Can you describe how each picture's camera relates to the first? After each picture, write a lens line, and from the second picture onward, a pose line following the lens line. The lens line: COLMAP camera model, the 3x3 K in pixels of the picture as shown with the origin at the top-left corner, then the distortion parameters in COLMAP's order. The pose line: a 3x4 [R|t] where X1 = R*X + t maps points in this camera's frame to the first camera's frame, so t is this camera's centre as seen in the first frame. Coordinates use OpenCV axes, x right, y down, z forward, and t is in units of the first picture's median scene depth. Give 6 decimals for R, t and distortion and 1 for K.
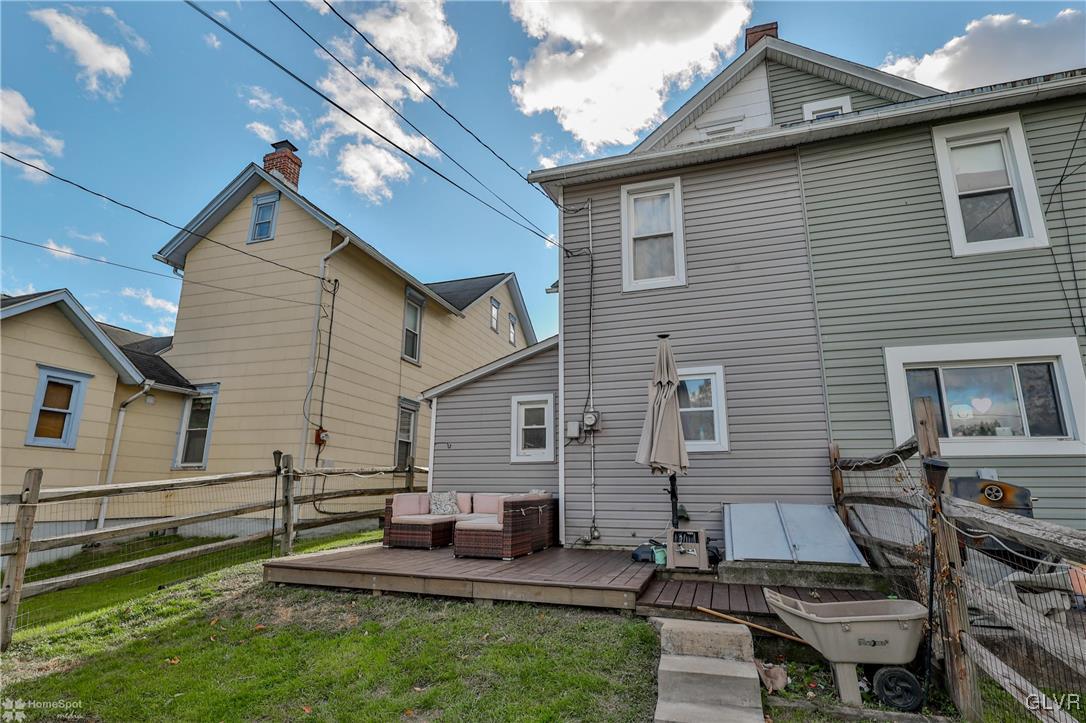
lens RADIAL K [[547.3, 0, 539.8], [0, 547.3, 365.2], [0, 0, 1]] dist [0.001785, 0.000531]
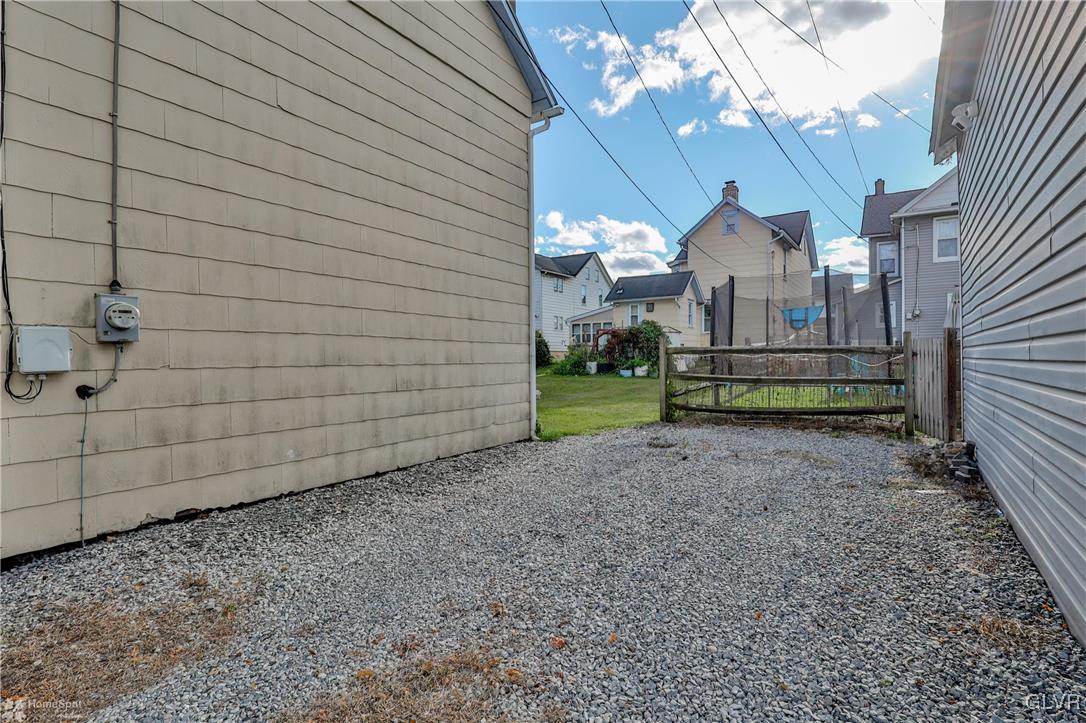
lens RADIAL K [[535.5, 0, 543.4], [0, 535.5, 357.7], [0, 0, 1]] dist [0.001340, 0.000797]
pose [[0.962723, -0.011907, -0.270229, -0.994447], [0.075254, 0.971379, 0.225301, -0.428226], [0.259812, -0.237238, 0.936064, -2.080712]]
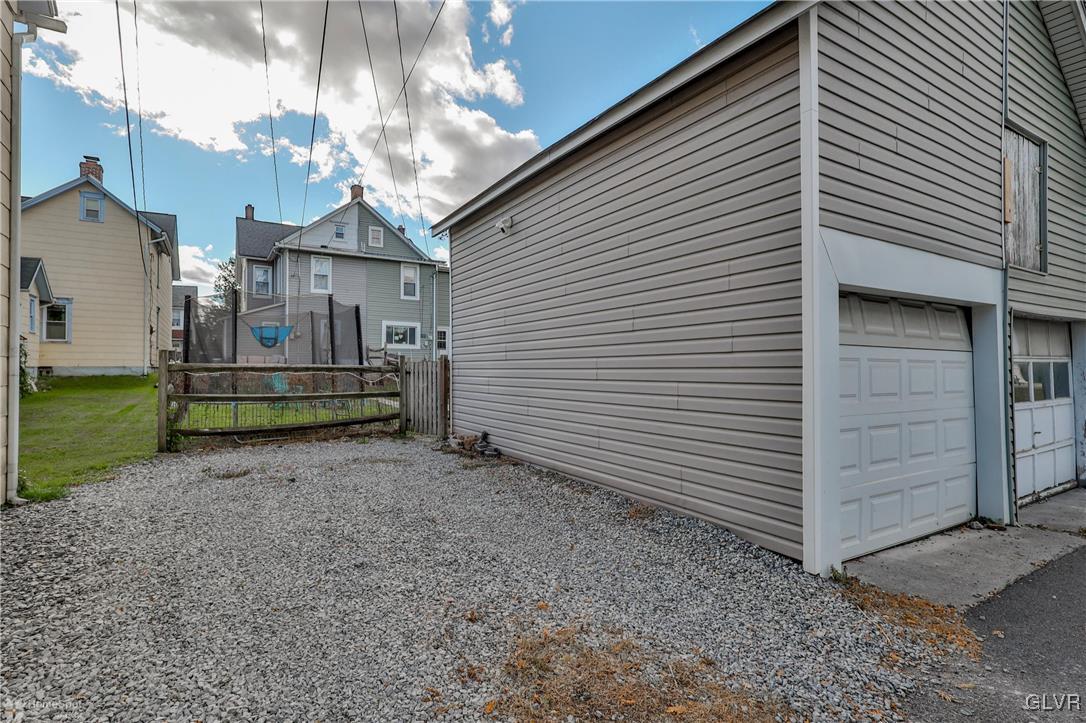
lens RADIAL K [[535.5, 0, 543.4], [0, 535.5, 357.7], [0, 0, 1]] dist [0.001340, 0.000797]
pose [[0.646247, 0.009506, 0.763069, -1.350375], [-0.173948, 0.975434, 0.135167, -0.429503], [-0.743038, -0.220086, 0.632025, -2.039865]]
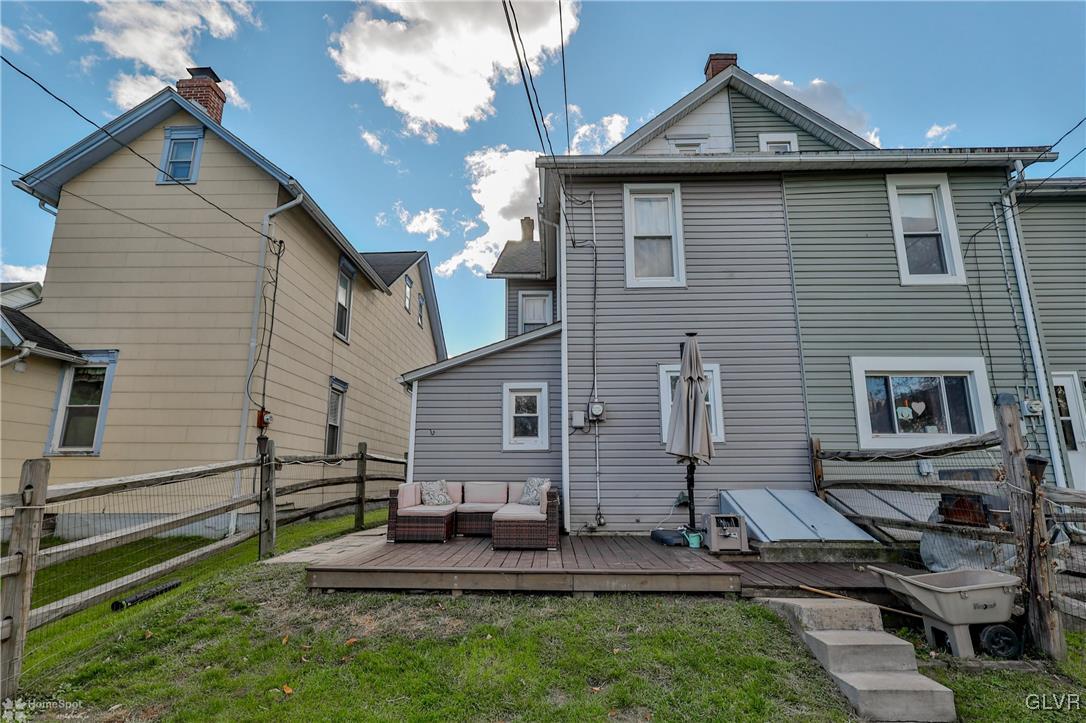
lens RADIAL K [[540.6, 0, 542.2], [0, 540.6, 364.4], [0, 0, 1]] dist [0.000854, 0.000593]
pose [[0.957259, 0.052146, 0.284492, -0.294843], [-0.058892, 0.998149, 0.015202, 0.005419], [-0.283173, -0.031307, 0.958558, 0.062738]]
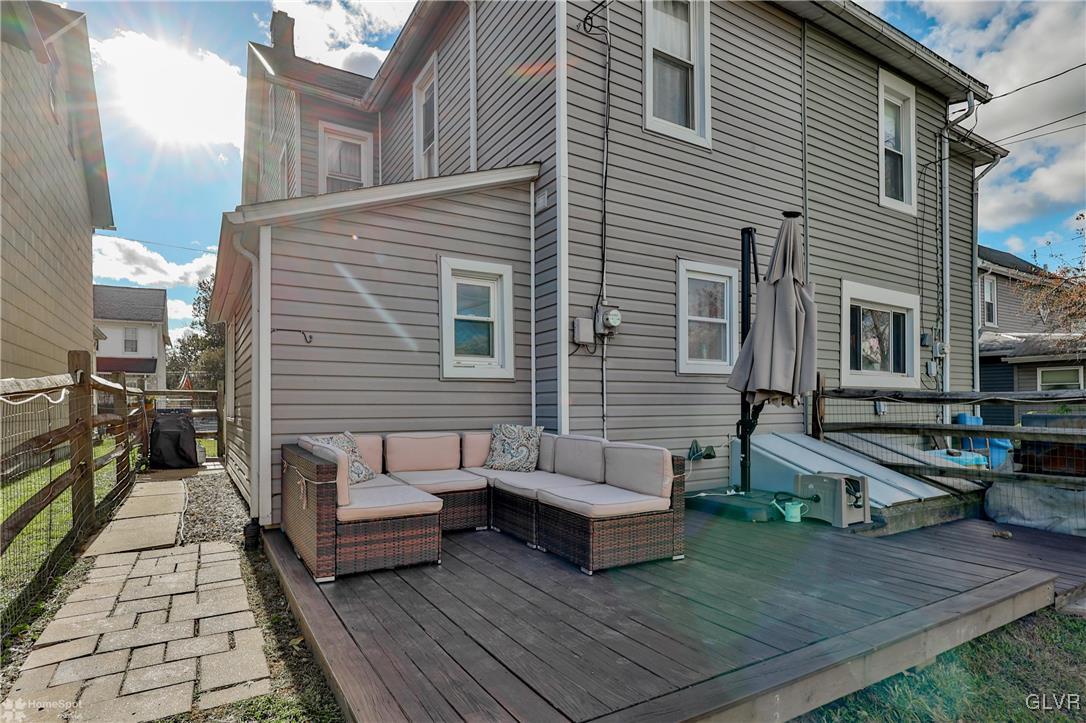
lens RADIAL K [[564.2, 0, 529.1], [0, 564.2, 399.8], [0, 0, 1]] dist [-0.000329, 0.000290]
pose [[0.657874, -0.004407, 0.753115, -0.469194], [-0.168107, 0.973894, 0.152547, 0.107174], [-0.734126, -0.226961, 0.639959, 0.617562]]
